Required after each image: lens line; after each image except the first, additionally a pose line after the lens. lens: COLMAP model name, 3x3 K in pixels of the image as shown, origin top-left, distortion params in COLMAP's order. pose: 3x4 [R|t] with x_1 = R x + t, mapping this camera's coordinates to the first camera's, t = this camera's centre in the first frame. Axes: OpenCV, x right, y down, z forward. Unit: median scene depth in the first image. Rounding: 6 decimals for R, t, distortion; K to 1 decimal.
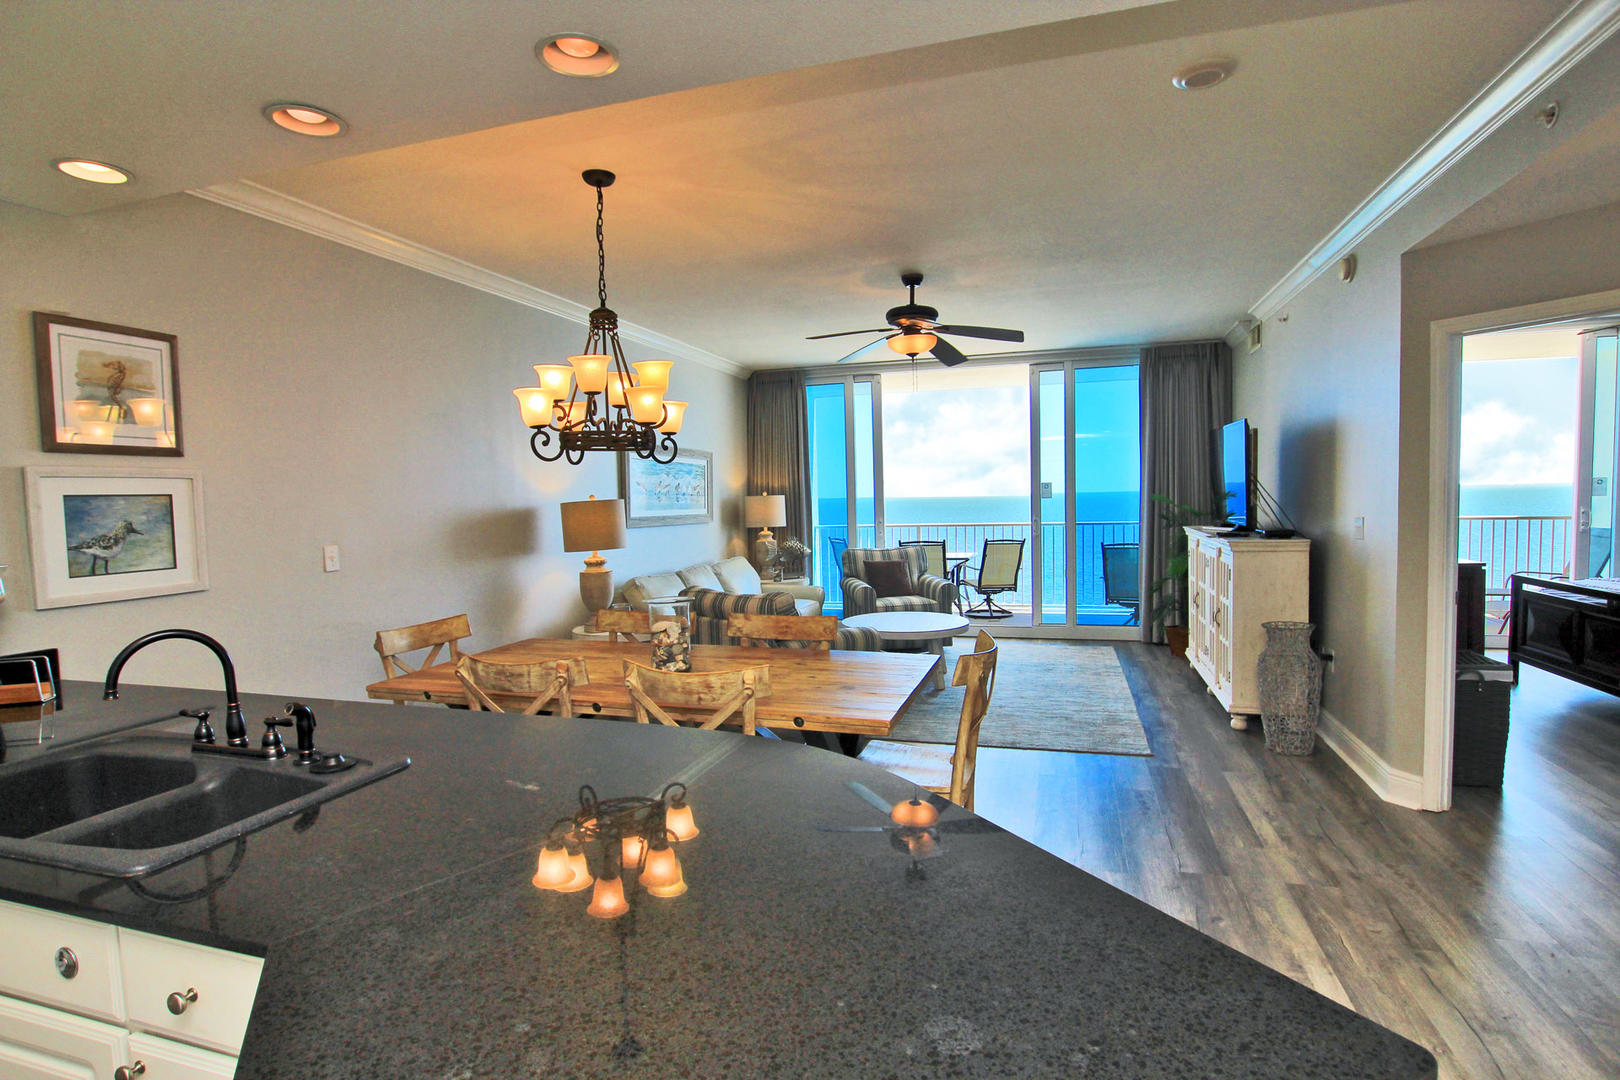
lens RADIAL K [[813.0, 0, 810.5], [0, 813.0, 549.9], [0, 0, 1]] dist [-0.025850, 0.001448]
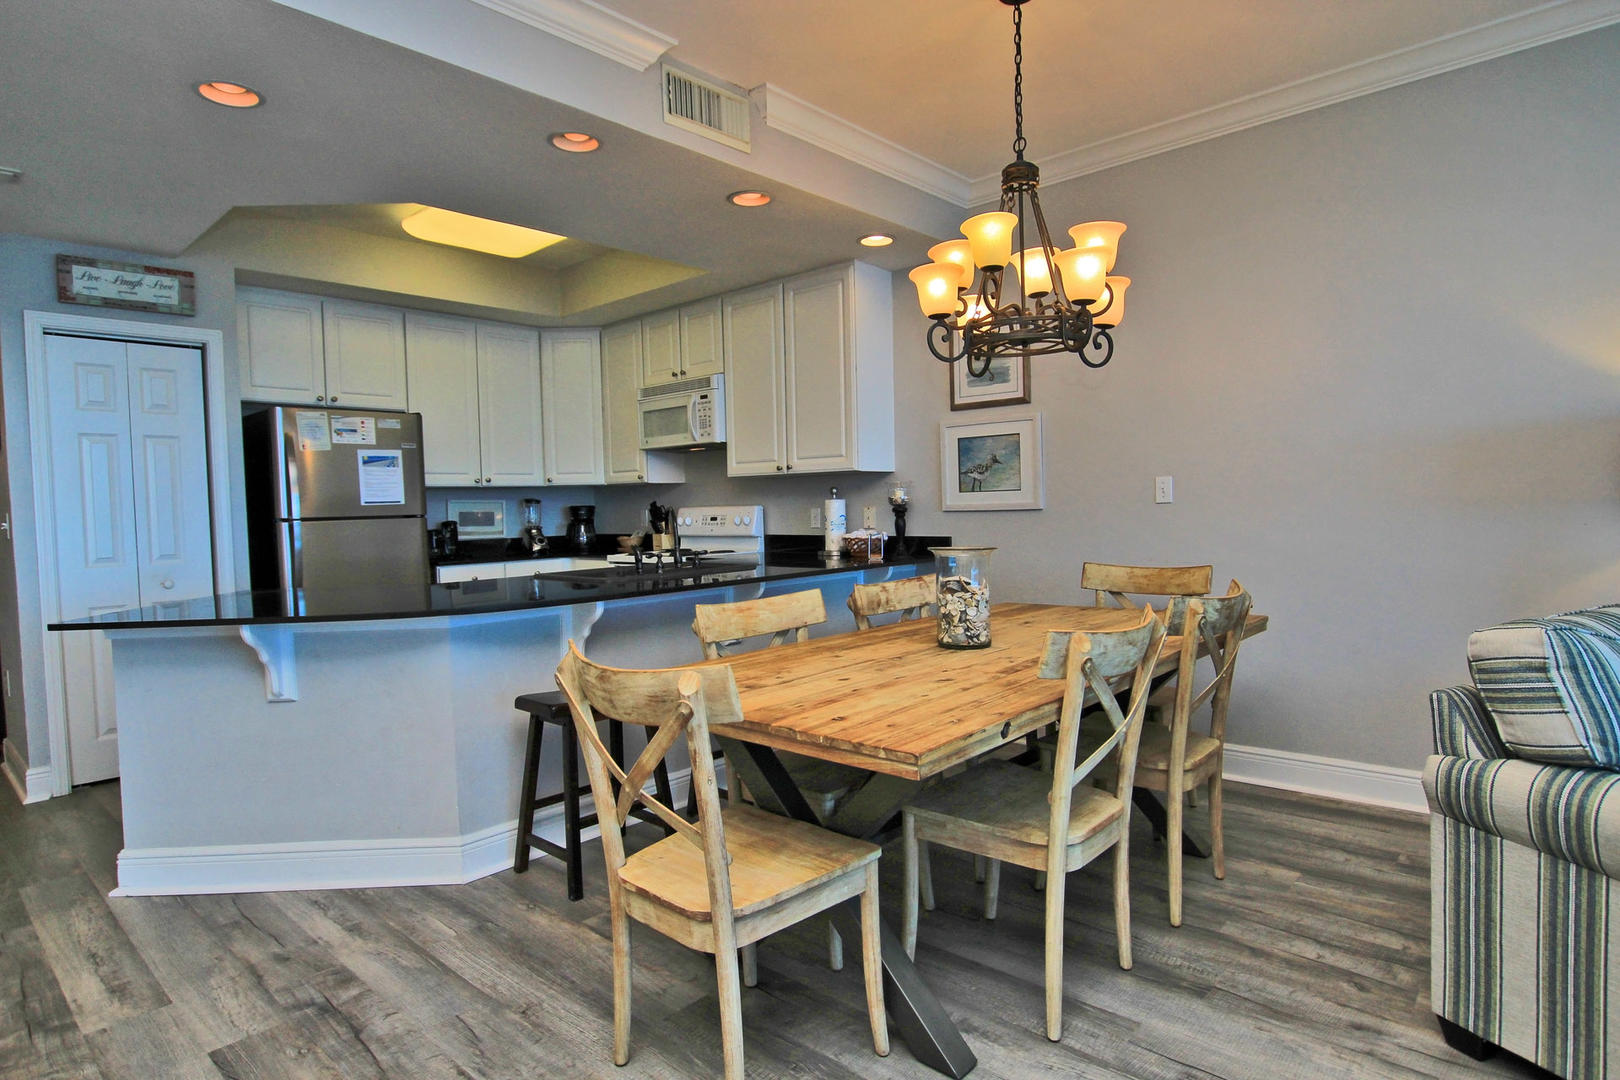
lens RADIAL K [[891.0, 0, 807.0], [0, 891.0, 540.2], [0, 0, 1]] dist [-0.007169, -0.001247]
pose [[-0.429274, 0.076344, -0.899942, 0.385188], [-0.020112, 0.995366, 0.094033, -0.014442], [0.902950, 0.058466, -0.425749, 0.749089]]
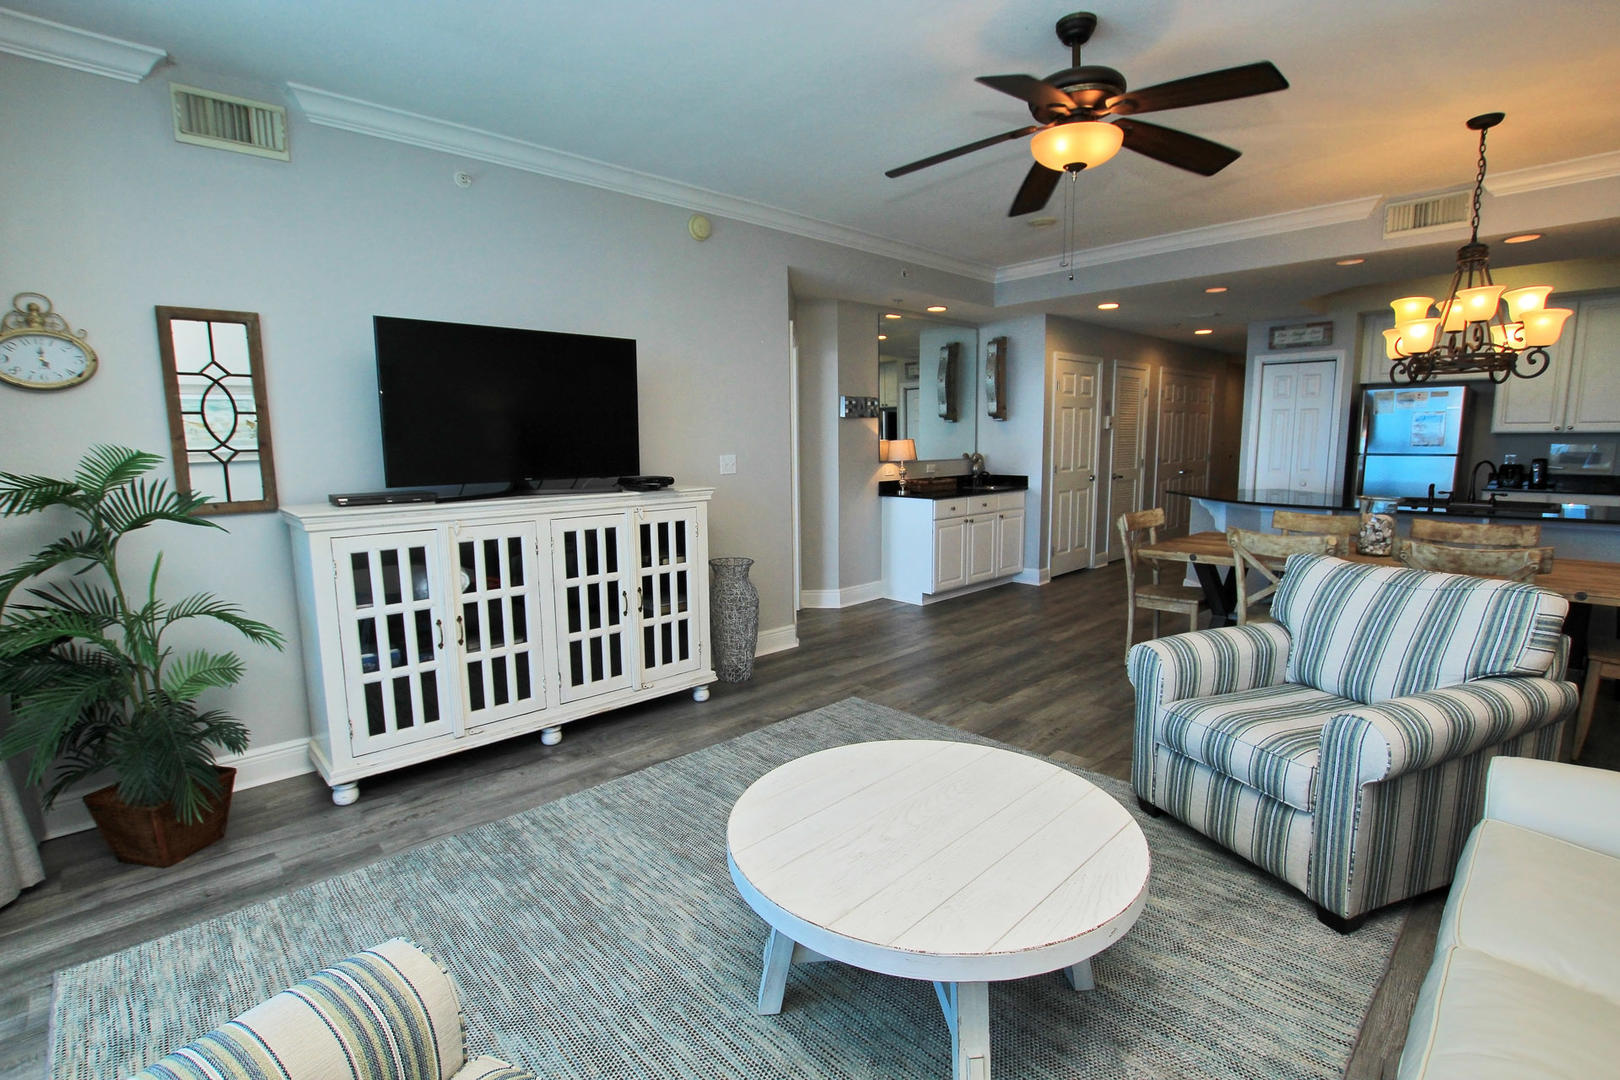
lens RADIAL K [[743.2, 0, 816.5], [0, 743.2, 541.2], [0, 0, 1]] dist [-0.023724, 0.000414]
pose [[-0.874621, -0.031593, 0.483776, 0.023861], [0.064866, 0.981276, 0.181354, -0.086263], [-0.480448, 0.189997, -0.856196, 1.505566]]
